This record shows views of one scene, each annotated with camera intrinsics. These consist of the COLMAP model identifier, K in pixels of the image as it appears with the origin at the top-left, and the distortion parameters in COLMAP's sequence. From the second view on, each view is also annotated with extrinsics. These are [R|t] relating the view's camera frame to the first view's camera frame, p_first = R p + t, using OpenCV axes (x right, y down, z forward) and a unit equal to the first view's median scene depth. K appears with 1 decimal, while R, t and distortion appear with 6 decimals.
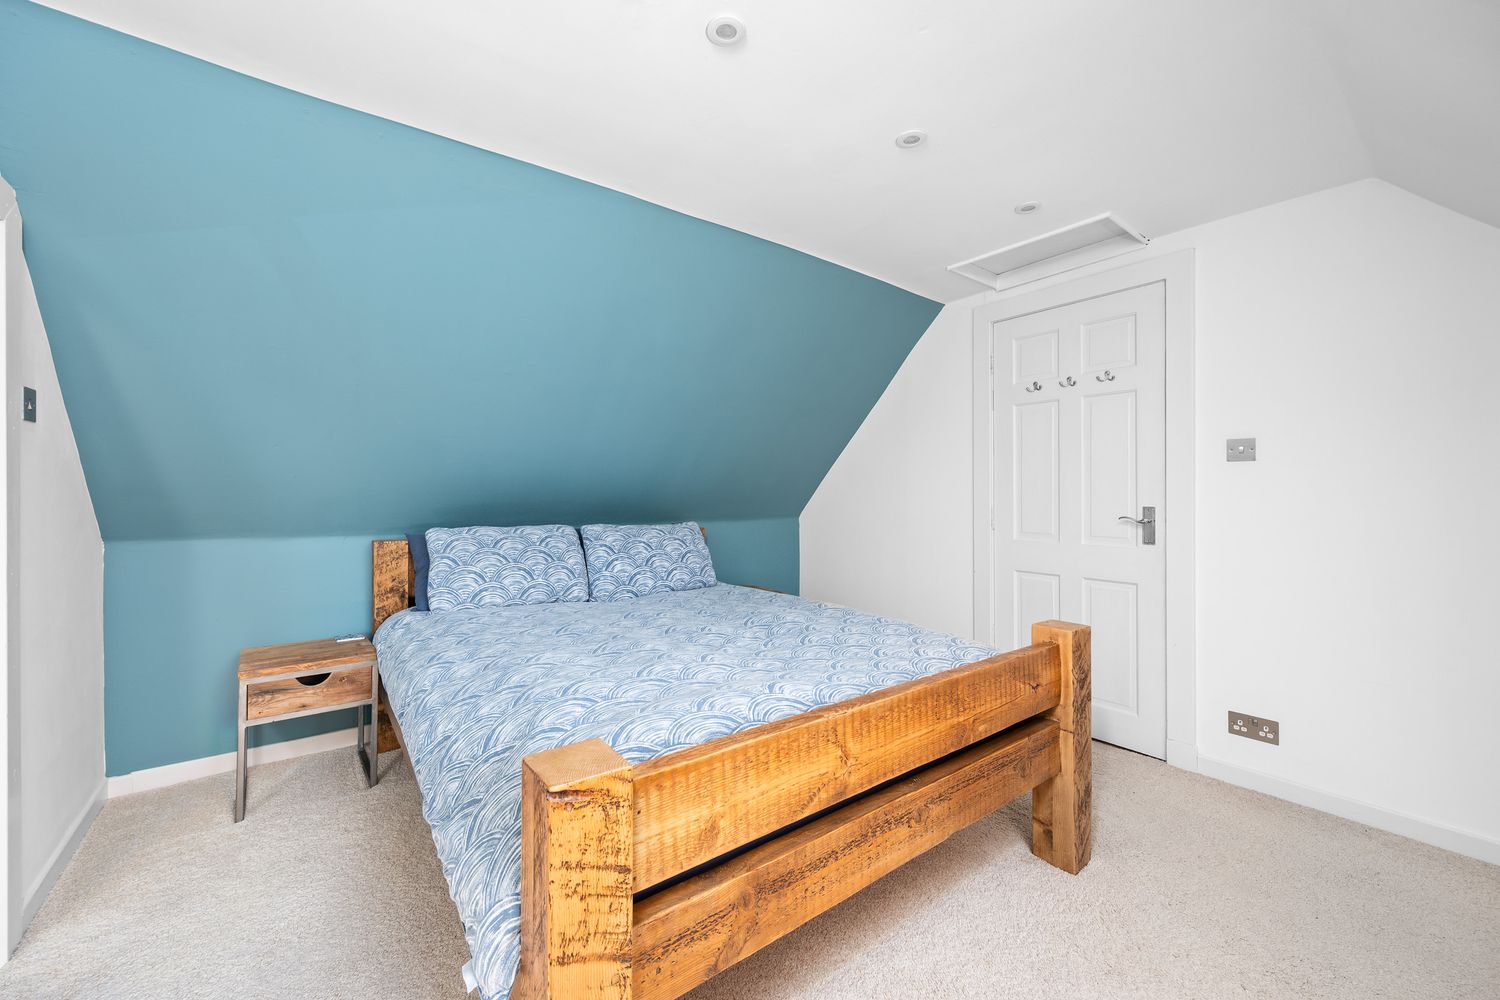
lens RADIAL K [[590.9, 0, 742.8], [0, 590.9, 494.2], [0, 0, 1]] dist [-0.000843, 0.000833]
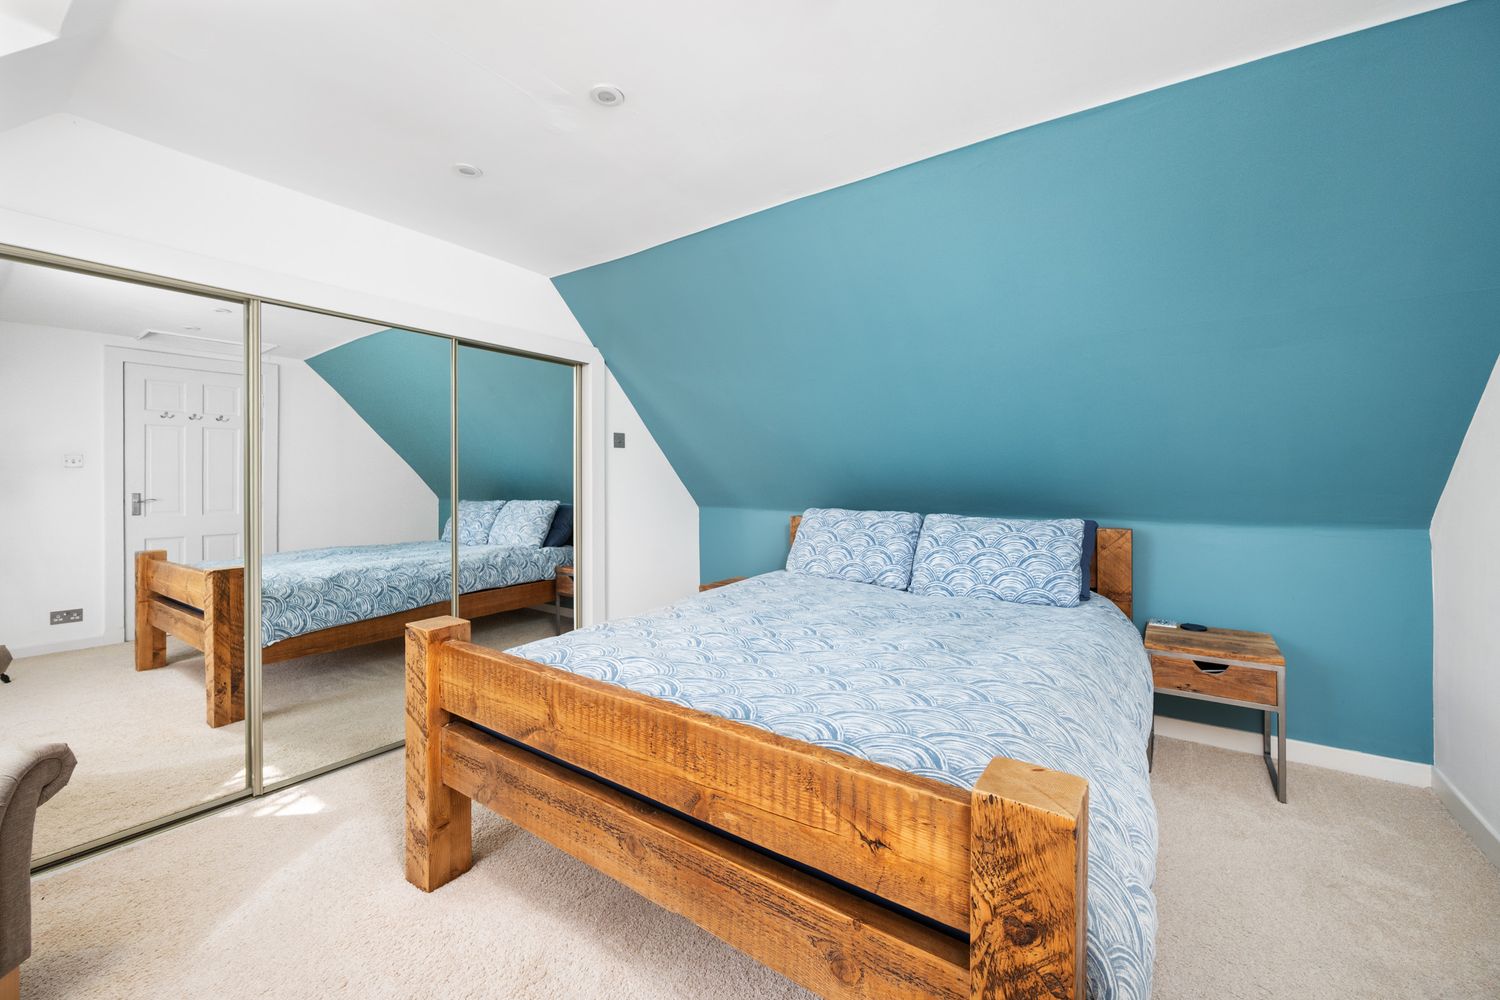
lens RADIAL K [[590.9, 0, 751.0], [0, 590.9, 487.0], [0, 0, 1]] dist [-0.000843, 0.000833]
pose [[0.312053, 0.011073, -0.950000, 1.063821], [-0.002540, 0.999938, 0.010820, -0.002259], [0.950061, -0.000963, 0.312062, 0.799690]]
